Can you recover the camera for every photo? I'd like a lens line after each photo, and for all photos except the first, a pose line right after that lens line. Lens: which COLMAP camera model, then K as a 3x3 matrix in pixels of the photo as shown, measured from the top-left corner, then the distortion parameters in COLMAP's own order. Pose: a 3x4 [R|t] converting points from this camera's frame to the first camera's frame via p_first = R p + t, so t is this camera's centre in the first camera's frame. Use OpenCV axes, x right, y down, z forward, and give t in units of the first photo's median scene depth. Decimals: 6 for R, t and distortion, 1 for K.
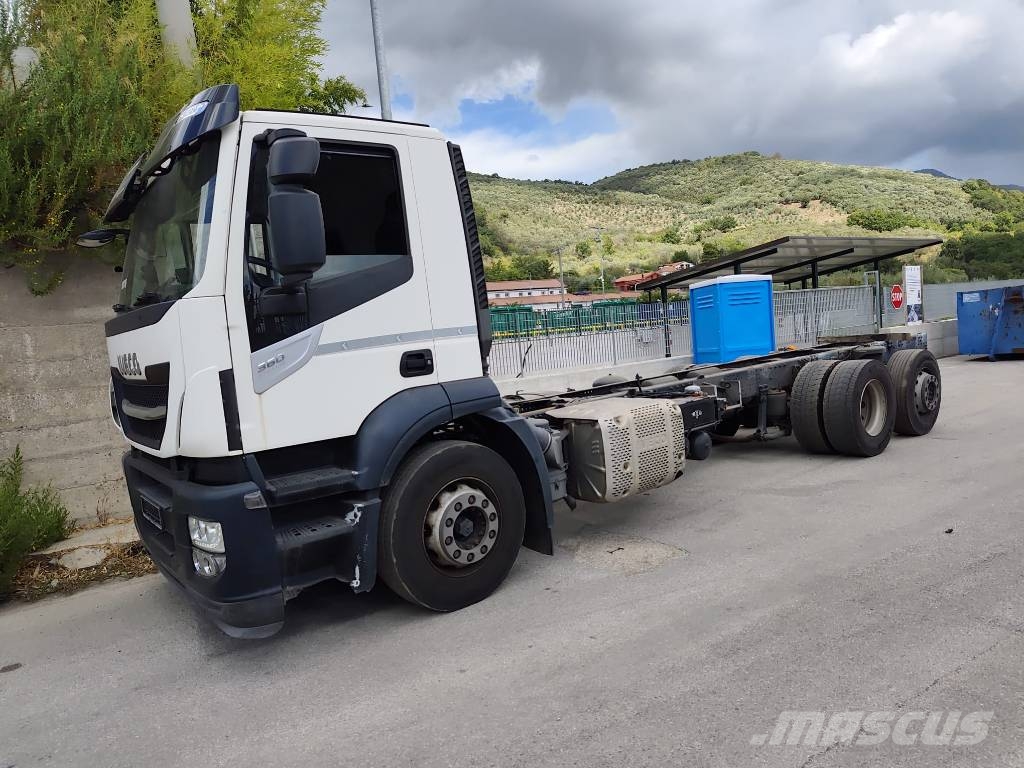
lens RADIAL K [[703.4, 0, 489.2], [0, 703.4, 400.0], [0, 0, 1]] dist [0.037059, -0.055943]
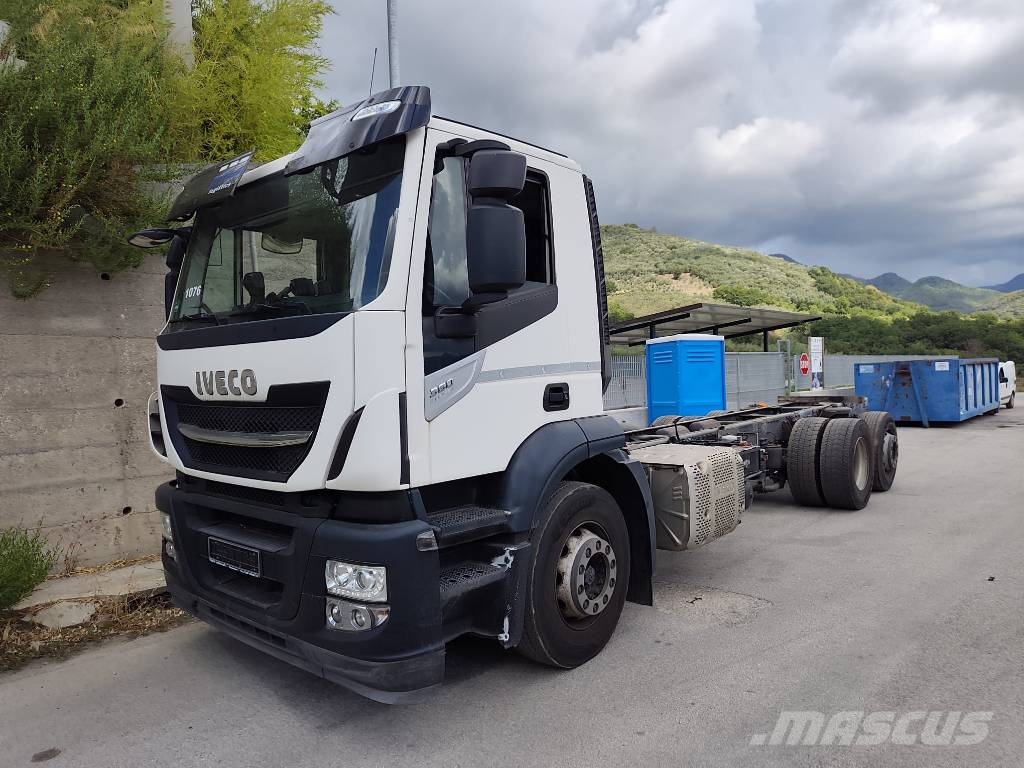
lens RADIAL K [[710.4, 0, 499.0], [0, 710.4, 383.8], [0, 0, 1]] dist [0.037058, -0.061295]
pose [[0.977967, 0.055022, 0.201380, -0.265483], [-0.036199, 0.994724, -0.095989, 0.017286], [-0.205599, 0.086584, 0.974799, 0.058831]]
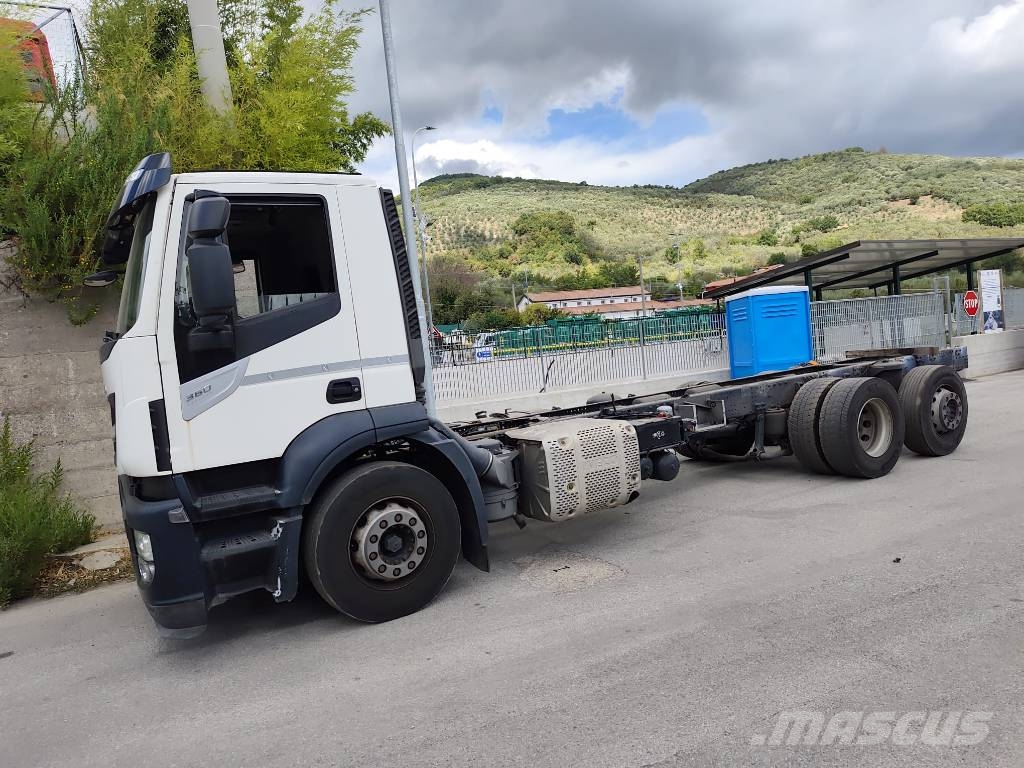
lens RADIAL K [[710.4, 0, 499.0], [0, 710.4, 383.8], [0, 0, 1]] dist [0.037058, -0.061295]
pose [[0.991241, -0.002945, -0.132031, 0.199913], [-0.001306, 0.999484, -0.032103, -0.020102], [0.132058, 0.031994, 0.990726, -0.042047]]
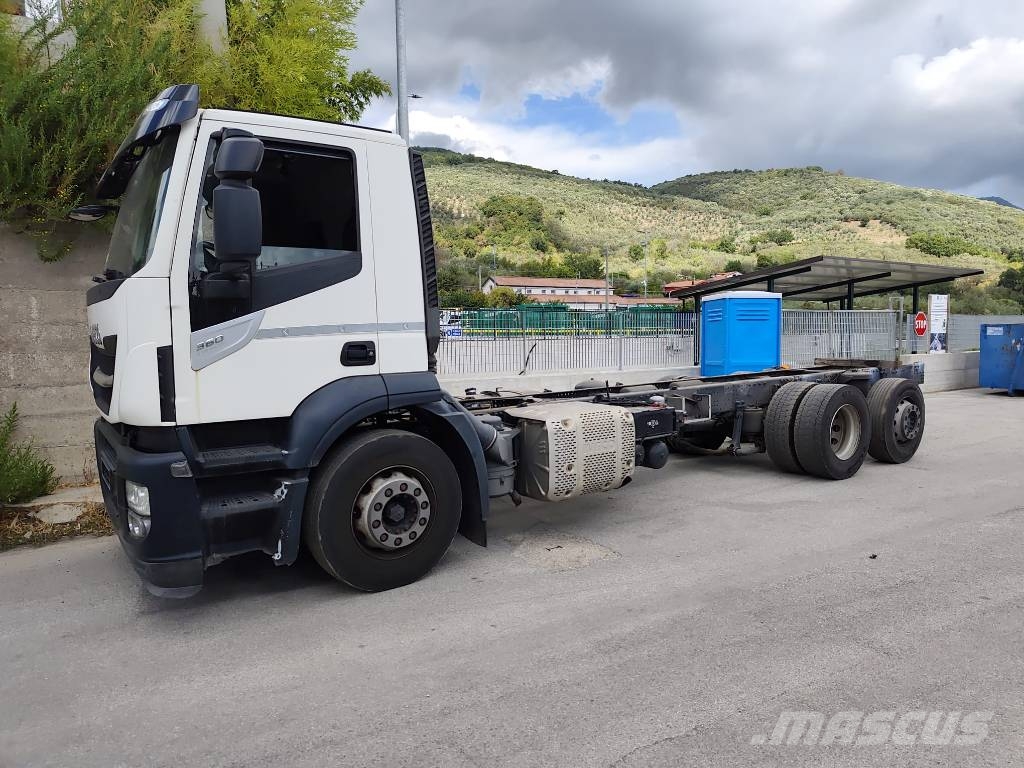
lens RADIAL K [[708.6, 0, 525.7], [0, 708.6, 384.8], [0, 0, 1]] dist [0.044330, -0.070755]
pose [[0.996588, 0.079317, -0.022819, 0.125460], [-0.079617, 0.996746, -0.012559, -0.008929], [0.021749, 0.014333, 0.999661, -0.044975]]
